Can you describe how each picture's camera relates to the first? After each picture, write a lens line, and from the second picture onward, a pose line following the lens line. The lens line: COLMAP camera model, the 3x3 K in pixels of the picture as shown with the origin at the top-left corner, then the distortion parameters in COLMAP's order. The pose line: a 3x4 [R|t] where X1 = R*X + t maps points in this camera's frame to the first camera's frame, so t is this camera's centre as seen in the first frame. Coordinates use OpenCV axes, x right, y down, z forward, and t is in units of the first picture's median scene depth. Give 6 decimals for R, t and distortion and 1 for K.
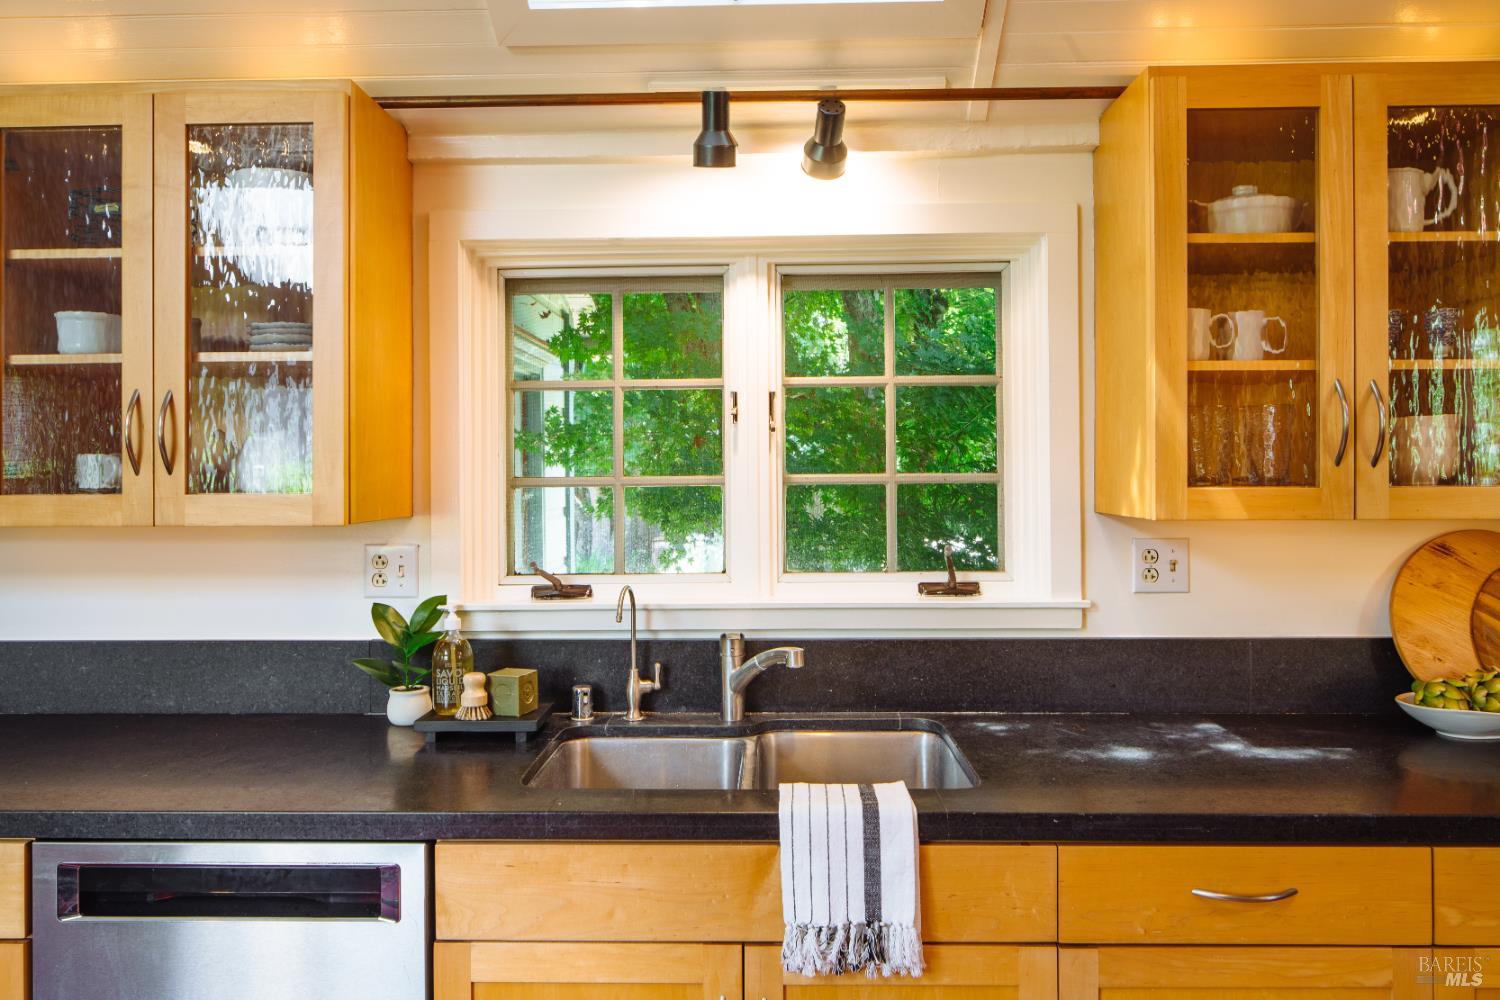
lens RADIAL K [[989.9, 0, 750.2], [0, 989.9, 483.9], [0, 0, 1]] dist [0.009874, 0.001470]
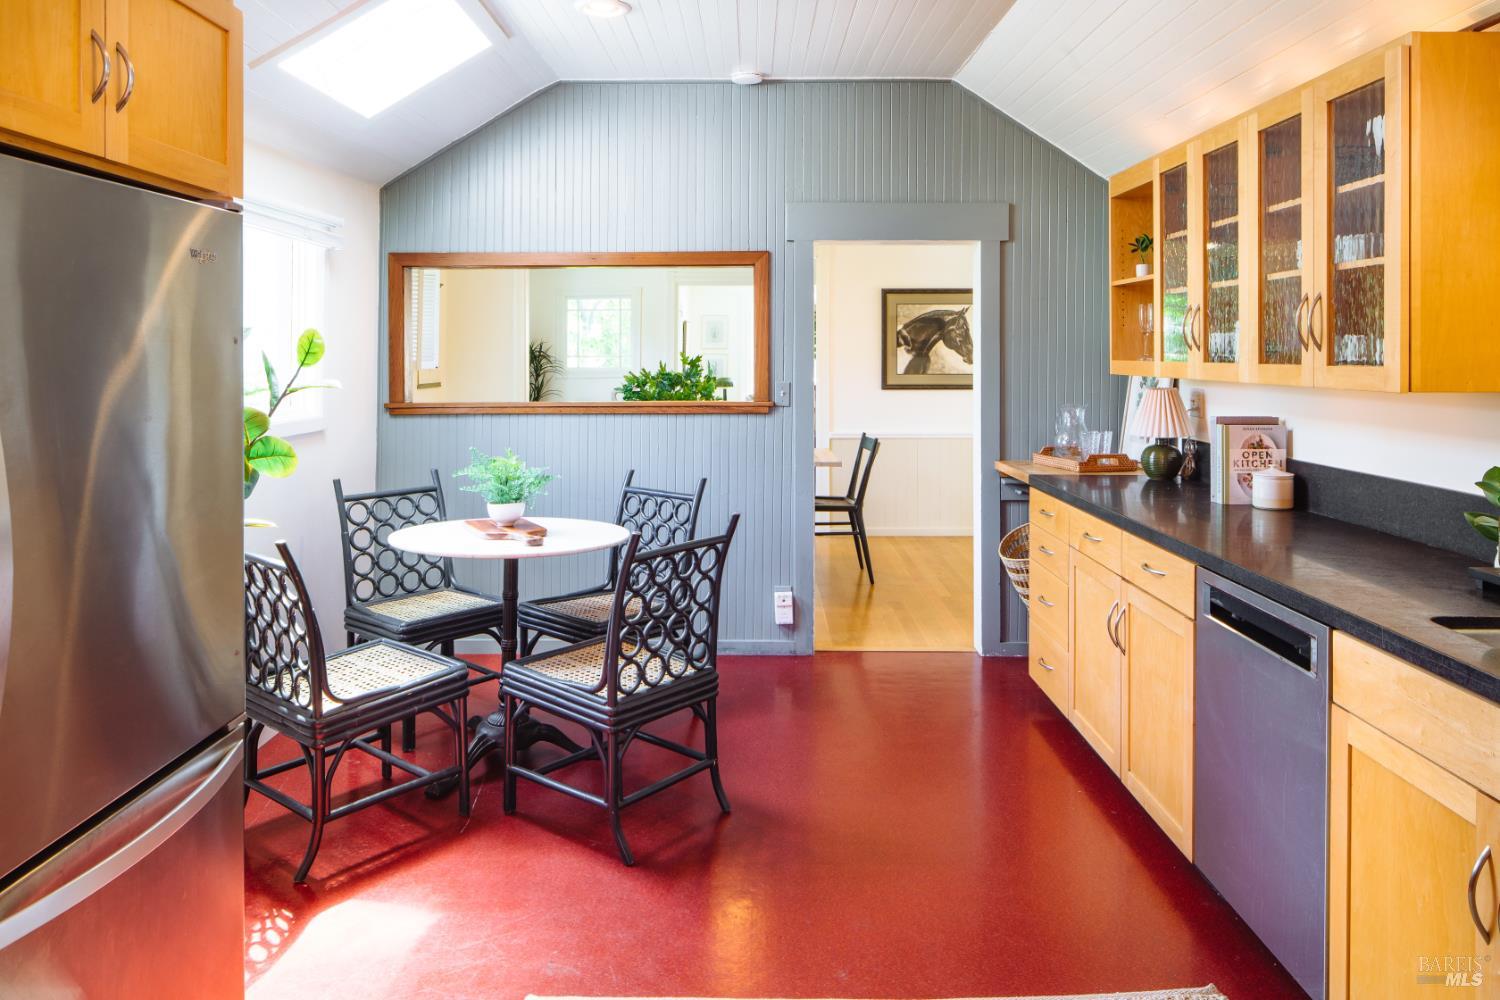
lens RADIAL K [[989.9, 0, 750.2], [0, 989.9, 483.9], [0, 0, 1]] dist [0.009874, 0.001470]
pose [[0.046132, 0.136882, -0.989513, 0.771011], [0.001448, 0.990557, 0.137094, -0.016838], [0.998934, -0.007757, 0.045498, 0.121826]]
